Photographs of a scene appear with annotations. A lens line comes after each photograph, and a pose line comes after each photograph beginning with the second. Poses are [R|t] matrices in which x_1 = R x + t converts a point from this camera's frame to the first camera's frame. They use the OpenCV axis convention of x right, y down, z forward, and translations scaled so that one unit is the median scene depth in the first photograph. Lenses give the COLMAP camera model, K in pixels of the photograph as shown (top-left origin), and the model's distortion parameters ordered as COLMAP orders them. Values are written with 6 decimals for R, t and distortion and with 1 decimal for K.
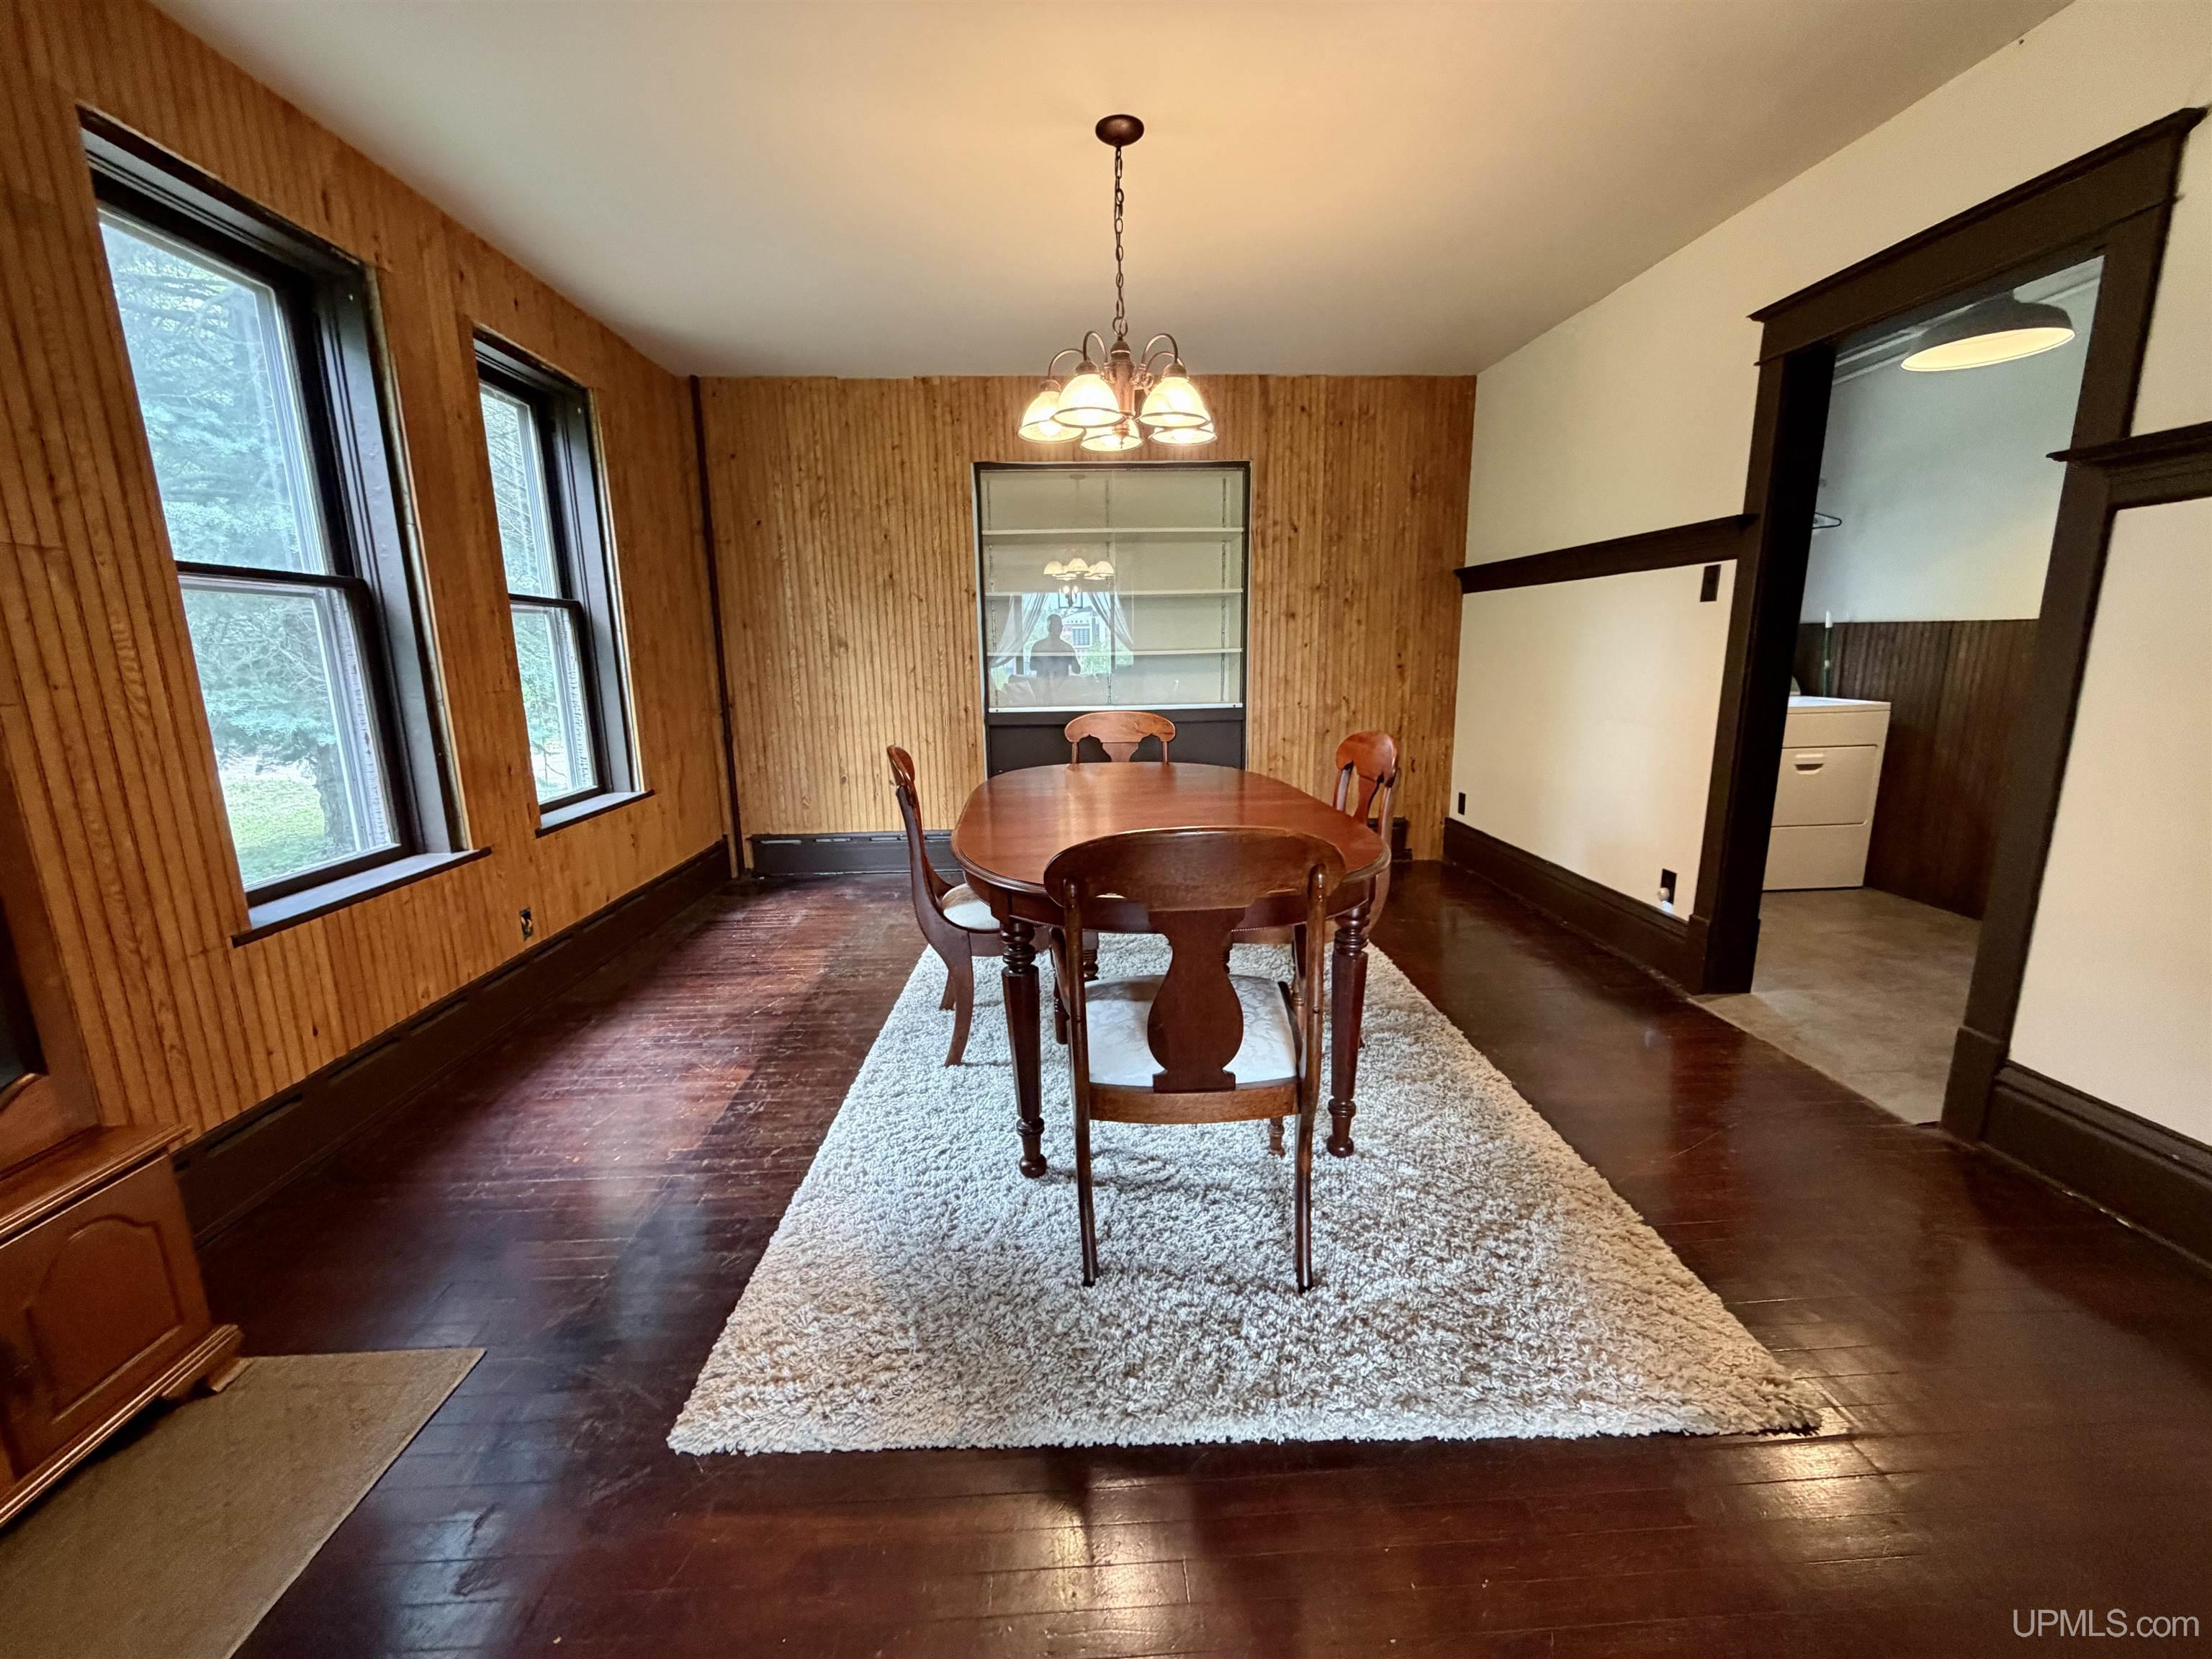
lens RADIAL K [[879.5, 0, 1100.9], [0, 879.5, 825.3], [0, 0, 1]] dist [-0.002009, 0.000319]
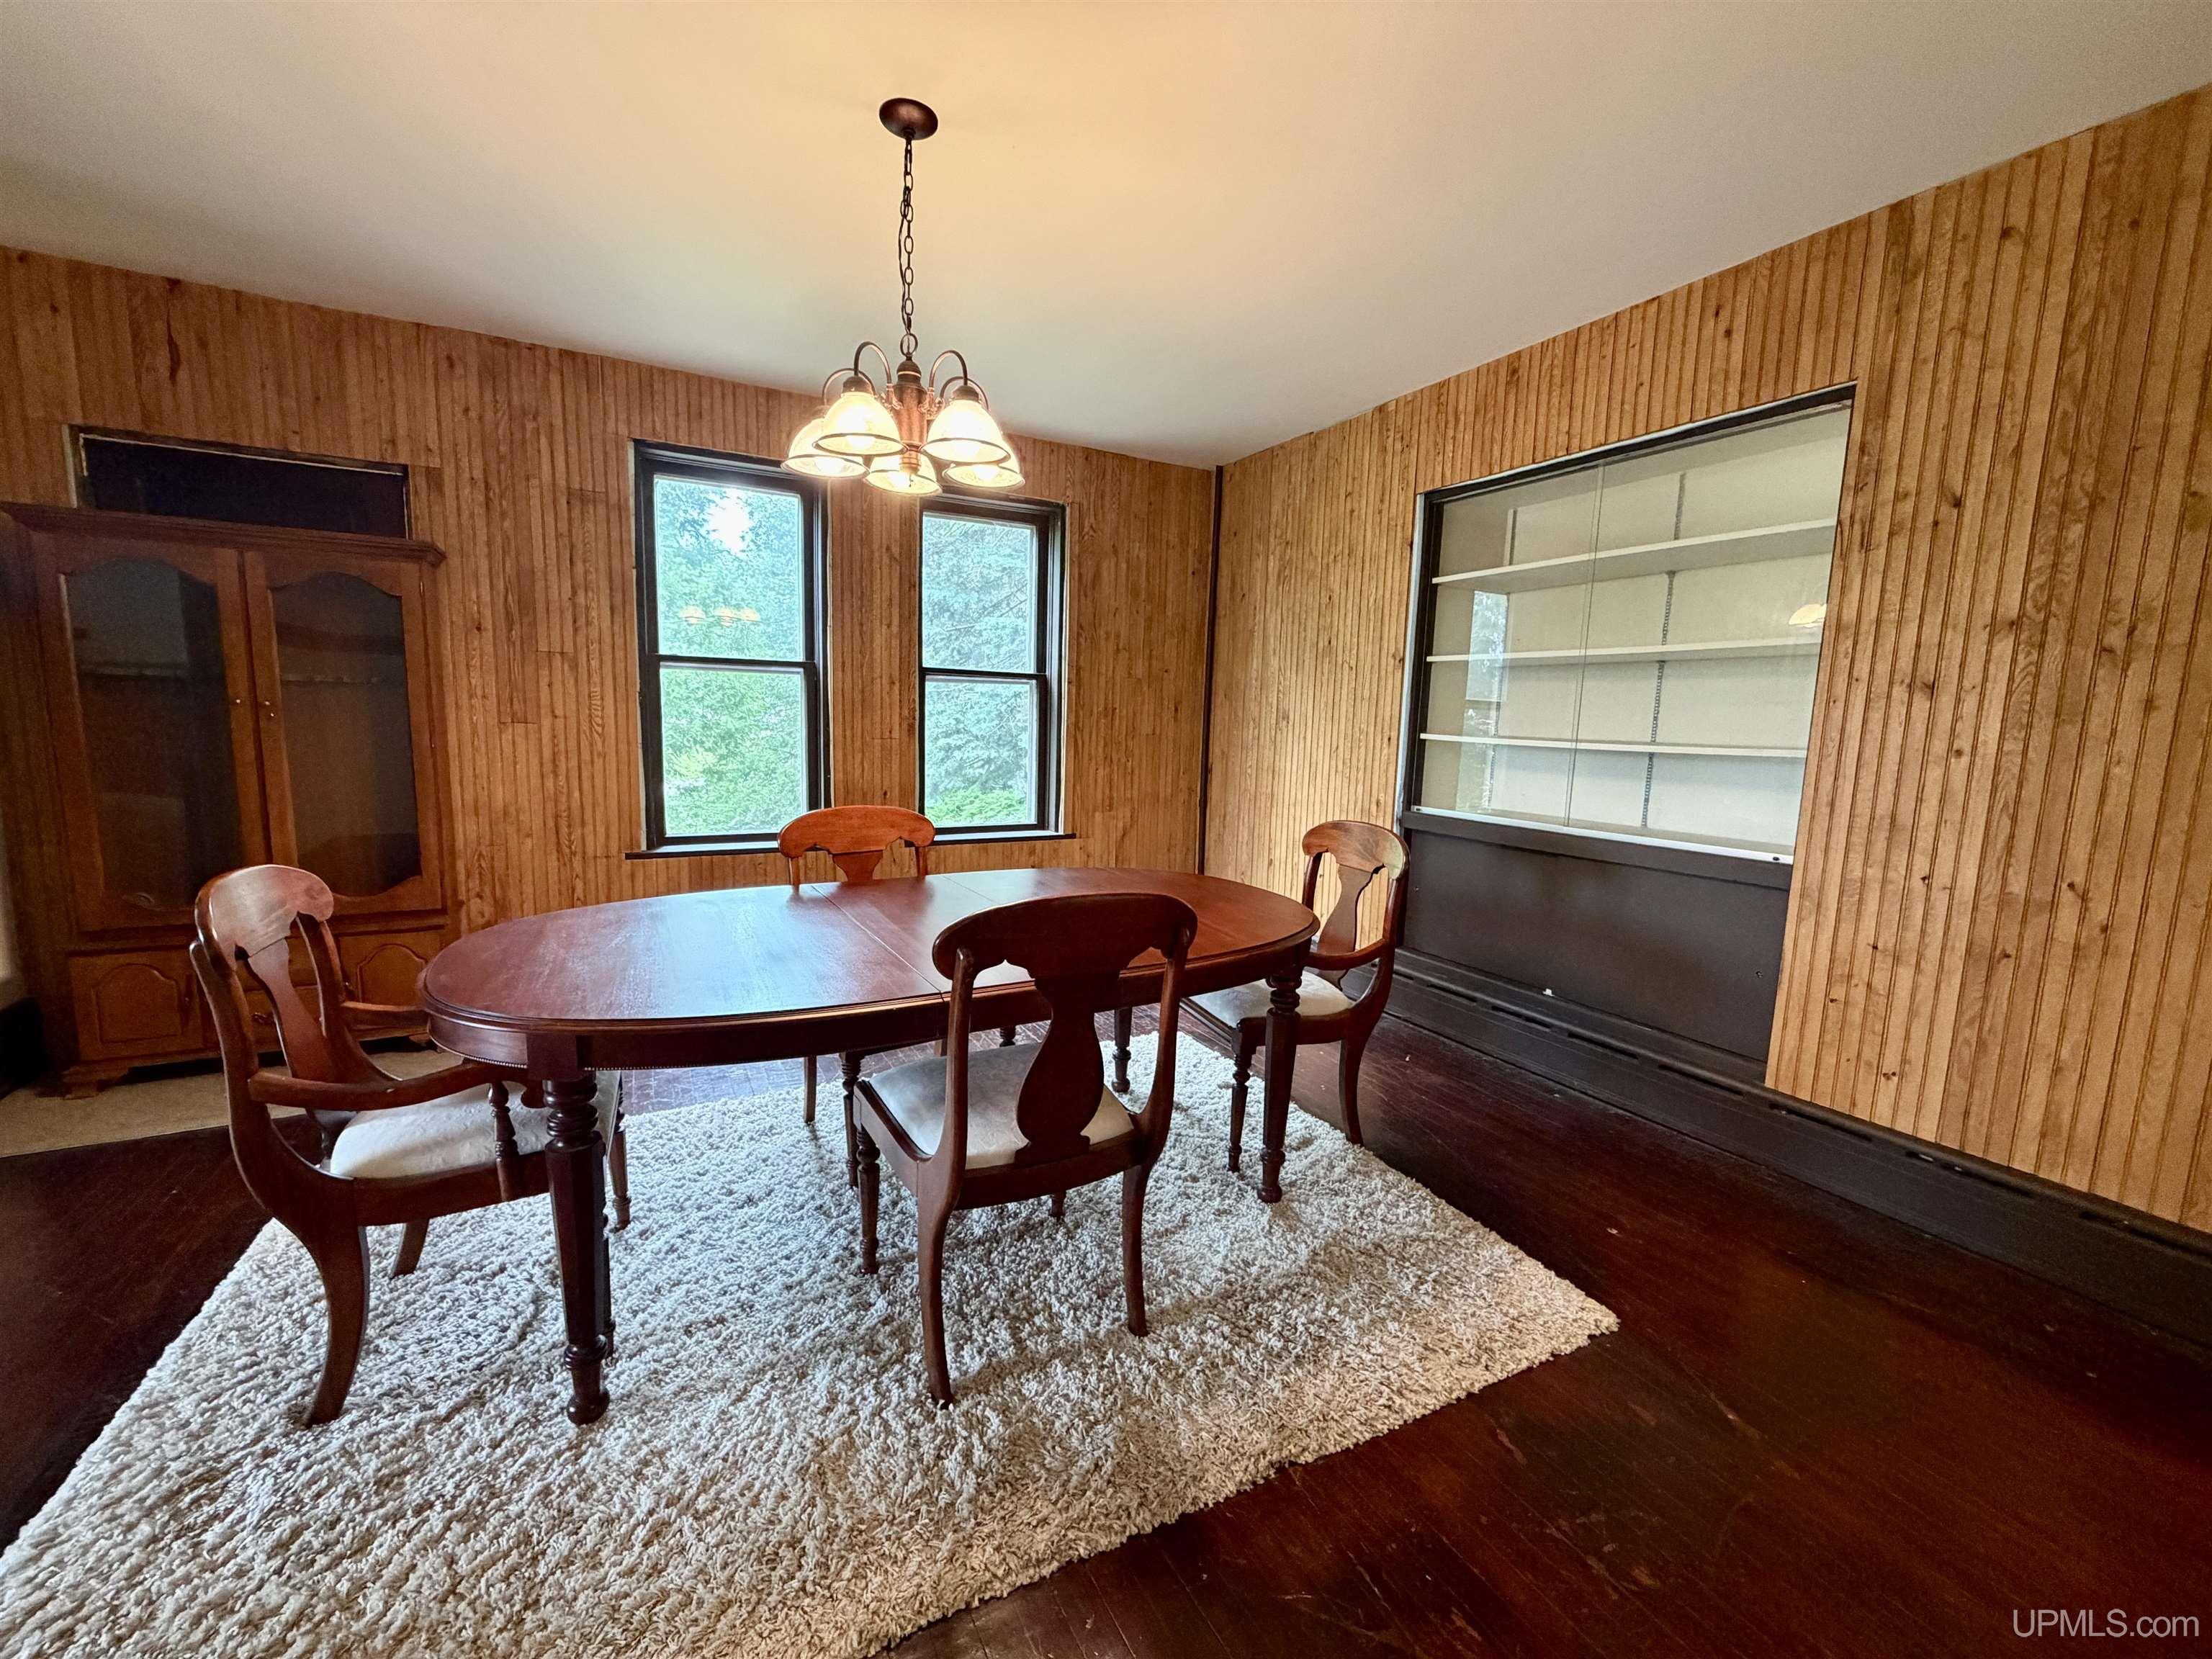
lens RADIAL K [[879.5, 0, 1096.8], [0, 879.5, 827.3], [0, 0, 1]] dist [-0.002009, 0.000319]
pose [[0.428342, 0.144465, -0.891994, 0.471859], [-0.212951, 0.975472, 0.055725, -0.104894], [0.878166, 0.166082, 0.448599, 0.442684]]
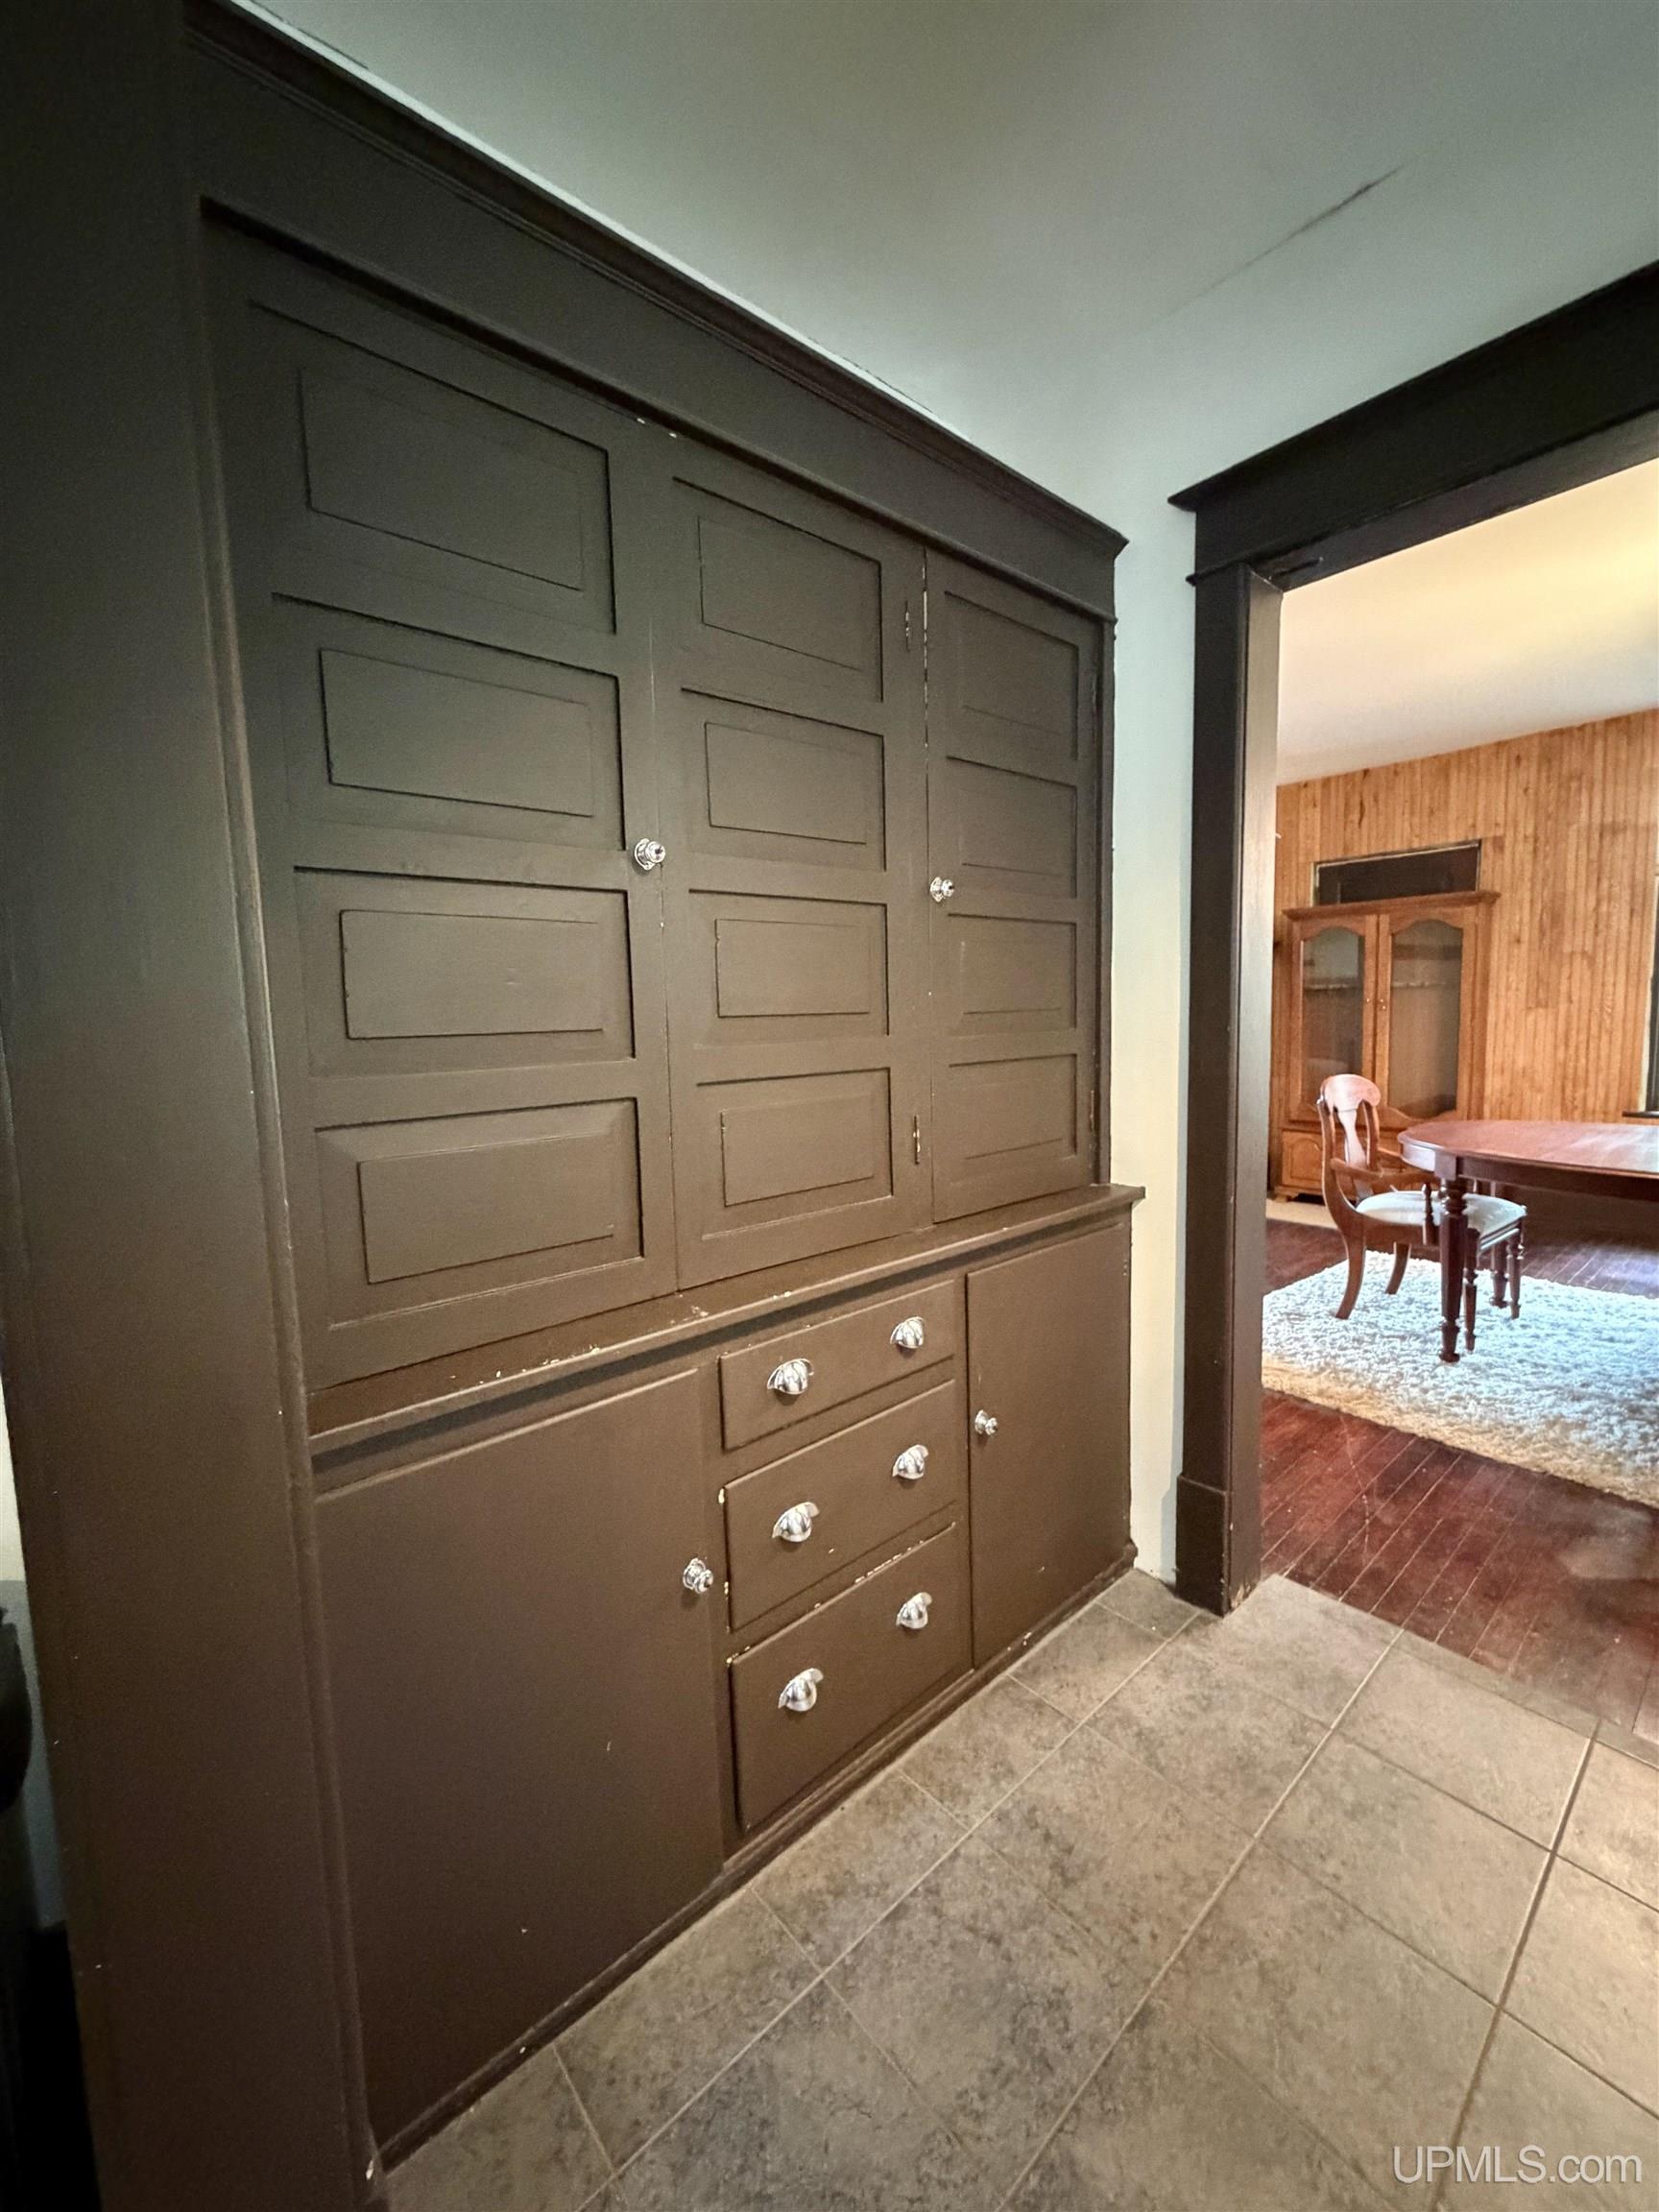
lens RADIAL K [[879.5, 0, 828.3], [0, 879.5, 1100.3], [0, 0, 1]] dist [-0.002009, 0.000319]
pose [[-0.788245, 0.107891, -0.605829, 0.859262], [-0.075047, 0.960306, 0.268663, -0.153158], [0.610768, 0.257238, -0.748860, 0.617014]]
